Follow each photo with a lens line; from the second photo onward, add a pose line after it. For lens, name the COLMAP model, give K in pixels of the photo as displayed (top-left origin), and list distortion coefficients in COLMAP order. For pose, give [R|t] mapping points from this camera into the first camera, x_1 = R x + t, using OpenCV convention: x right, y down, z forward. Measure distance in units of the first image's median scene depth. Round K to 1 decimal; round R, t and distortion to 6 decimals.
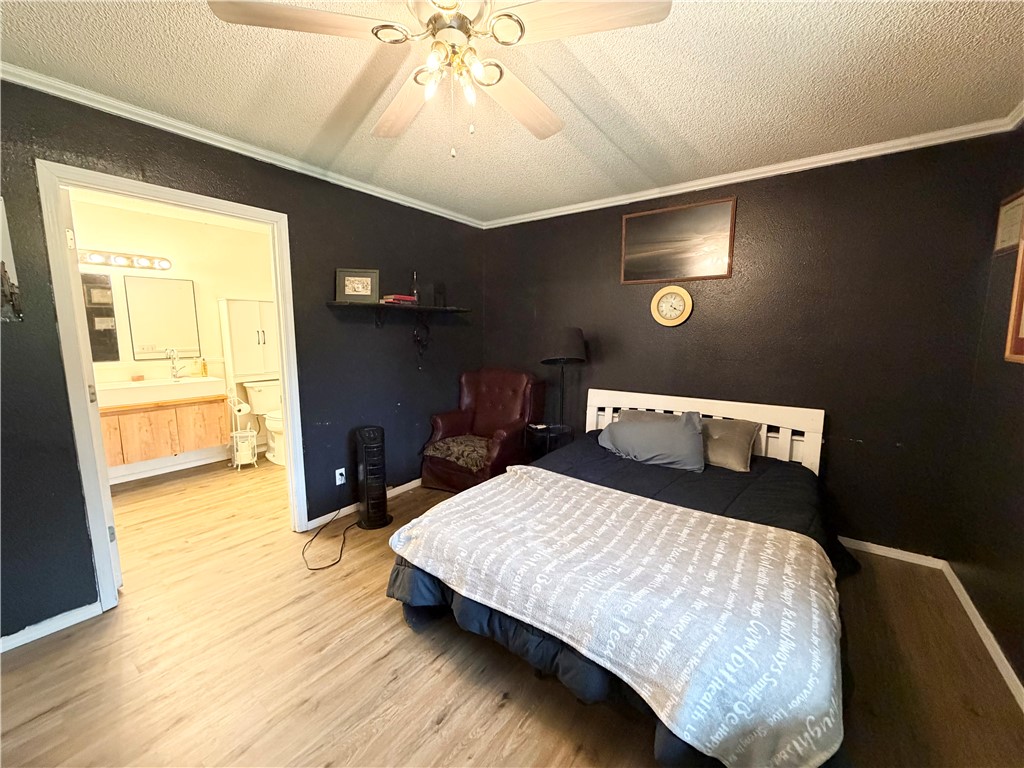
lens RADIAL K [[408.7, 0, 512.0], [0, 408.7, 384.0], [0, 0, 1]] dist [-0.002289, -0.000835]
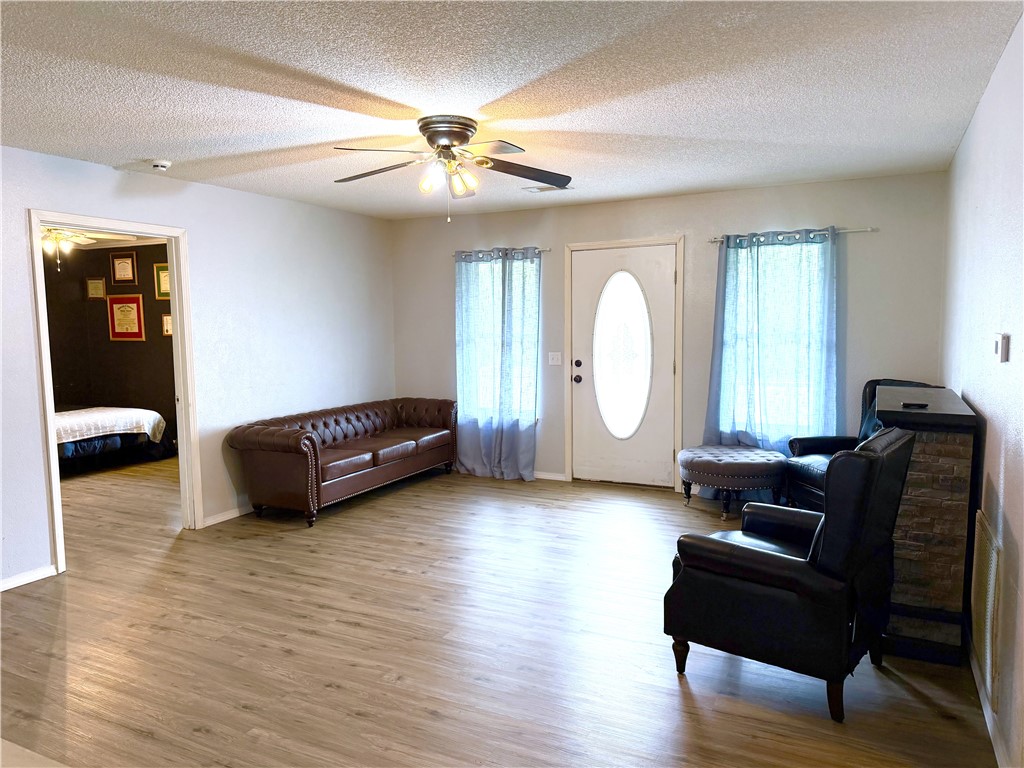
lens RADIAL K [[715.8, 0, 512.0], [0, 715.8, 384.0], [0, 0, 1]] dist [0.001559, 0.000410]
pose [[-0.177544, -0.088747, 0.980103, -2.951616], [0.140392, 0.983455, 0.114483, 0.042095], [-0.974047, 0.157925, -0.162147, -0.587439]]
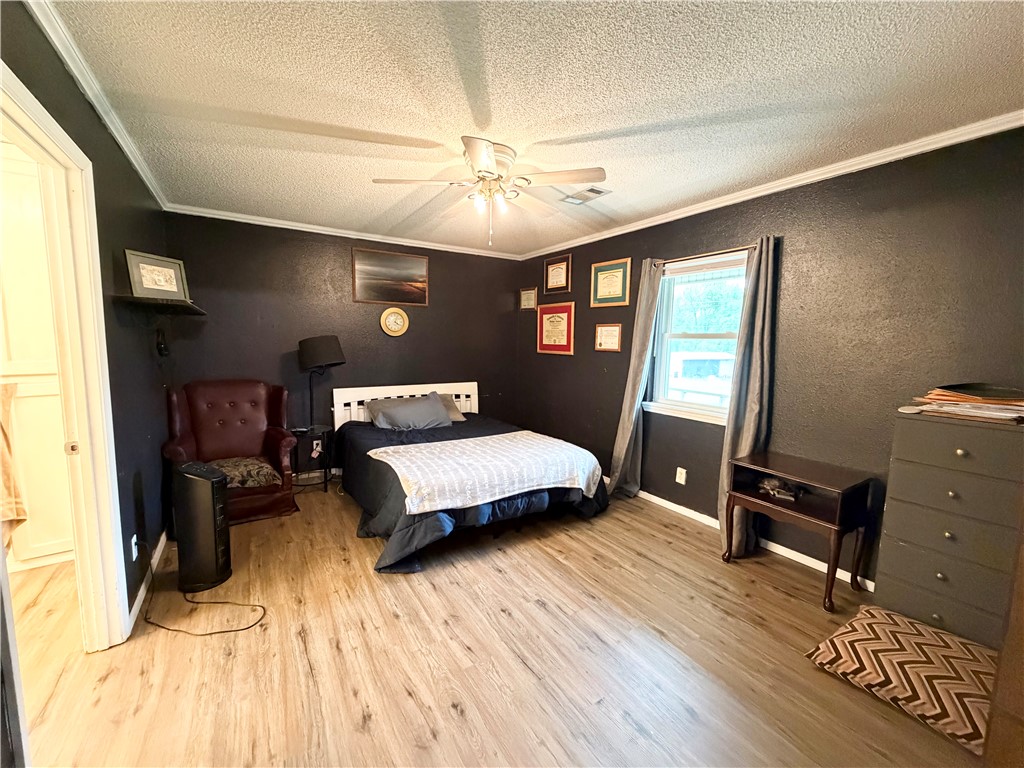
lens RADIAL K [[408.7, 0, 512.0], [0, 408.7, 384.0], [0, 0, 1]] dist [-0.002289, -0.000835]
pose [[0.353109, -0.096449, 0.930597, -0.972714], [0.105492, 0.992433, 0.062830, -0.029695], [-0.929616, 0.075985, 0.360612, 0.162484]]
